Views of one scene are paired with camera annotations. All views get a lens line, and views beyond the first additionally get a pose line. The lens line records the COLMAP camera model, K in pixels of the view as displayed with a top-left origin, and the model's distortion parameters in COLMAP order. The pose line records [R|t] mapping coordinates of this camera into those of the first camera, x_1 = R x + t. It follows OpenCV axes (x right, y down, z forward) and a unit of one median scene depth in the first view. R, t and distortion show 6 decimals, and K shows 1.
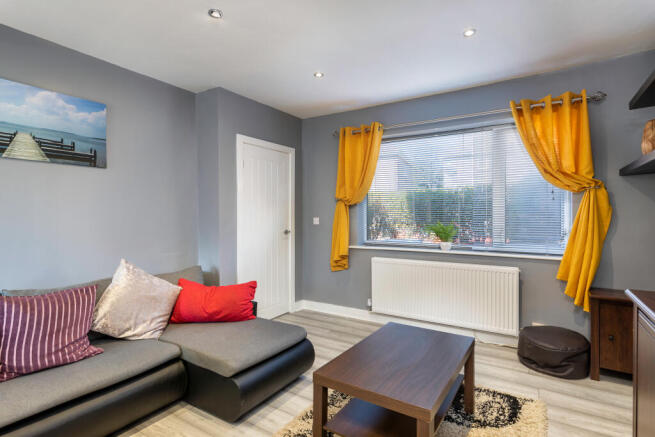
lens RADIAL K [[336.8, 0, 327.5], [0, 336.8, 218.5], [0, 0, 1]] dist [-0.000446, 0.000085]
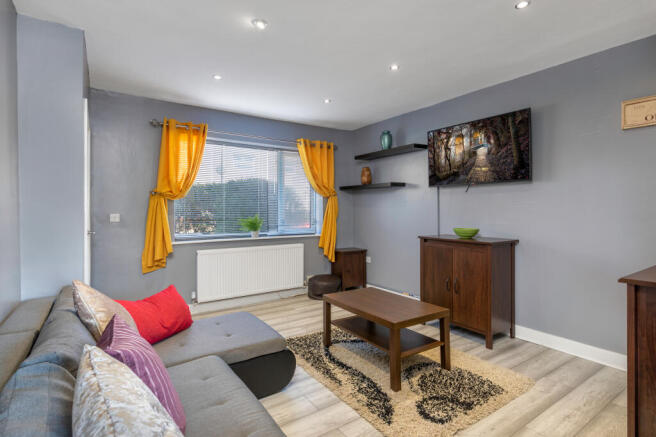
lens RADIAL K [[337.3, 0, 328.0], [0, 337.3, 218.5], [0, 0, 1]] dist [-0.000446, 0.000085]
pose [[0.404943, -0.024097, 0.914024, -0.727803], [0.012107, 0.999706, 0.020992, -0.002260], [-0.914262, 0.002566, 0.405116, 0.225432]]
